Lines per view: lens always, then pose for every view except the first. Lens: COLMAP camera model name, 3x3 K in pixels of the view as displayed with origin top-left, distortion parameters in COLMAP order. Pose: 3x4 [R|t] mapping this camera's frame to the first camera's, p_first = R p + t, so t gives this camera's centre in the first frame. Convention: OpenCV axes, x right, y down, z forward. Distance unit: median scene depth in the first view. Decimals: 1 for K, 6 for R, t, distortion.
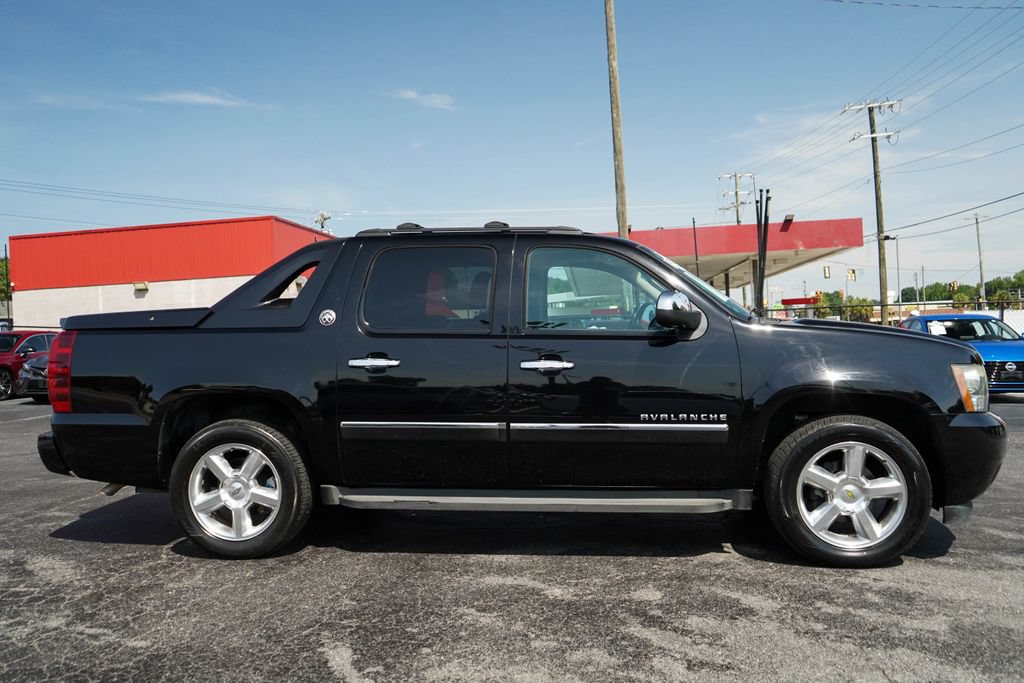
lens RADIAL K [[806.4, 0, 512.0], [0, 806.4, 341.5], [0, 0, 1]] dist [-0.007168, -0.001384]
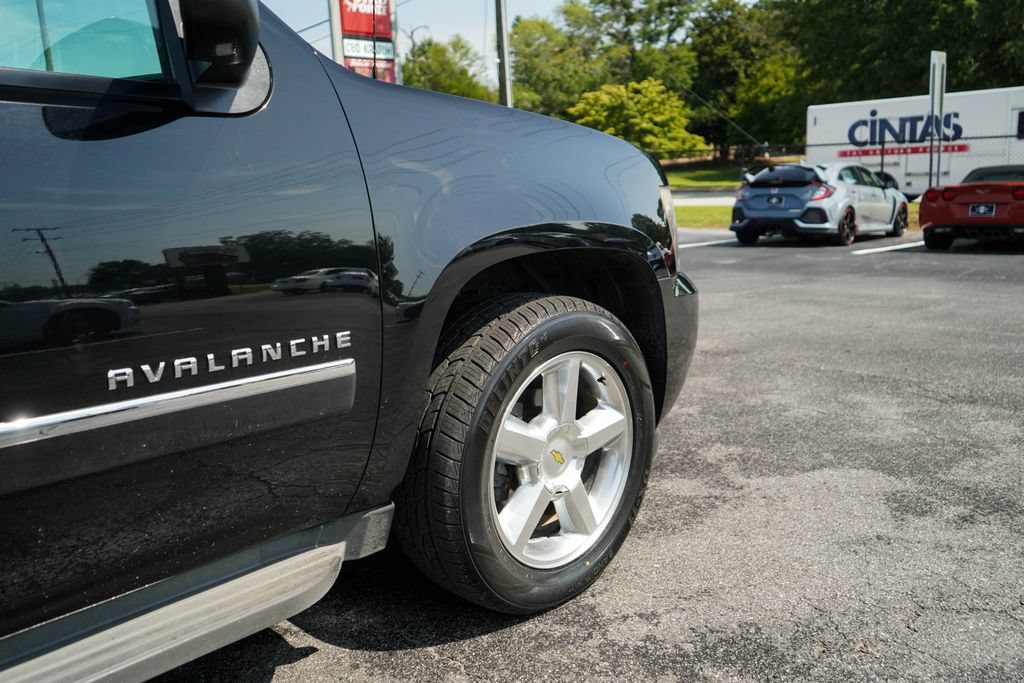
lens RADIAL K [[806.4, 0, 512.0], [0, 806.4, 341.5], [0, 0, 1]] dist [-0.007168, -0.001384]
pose [[0.590578, -0.145342, 0.793784, 0.021738], [0.013930, 0.985337, 0.170051, 0.034777], [-0.806860, -0.089371, 0.583943, 0.729892]]
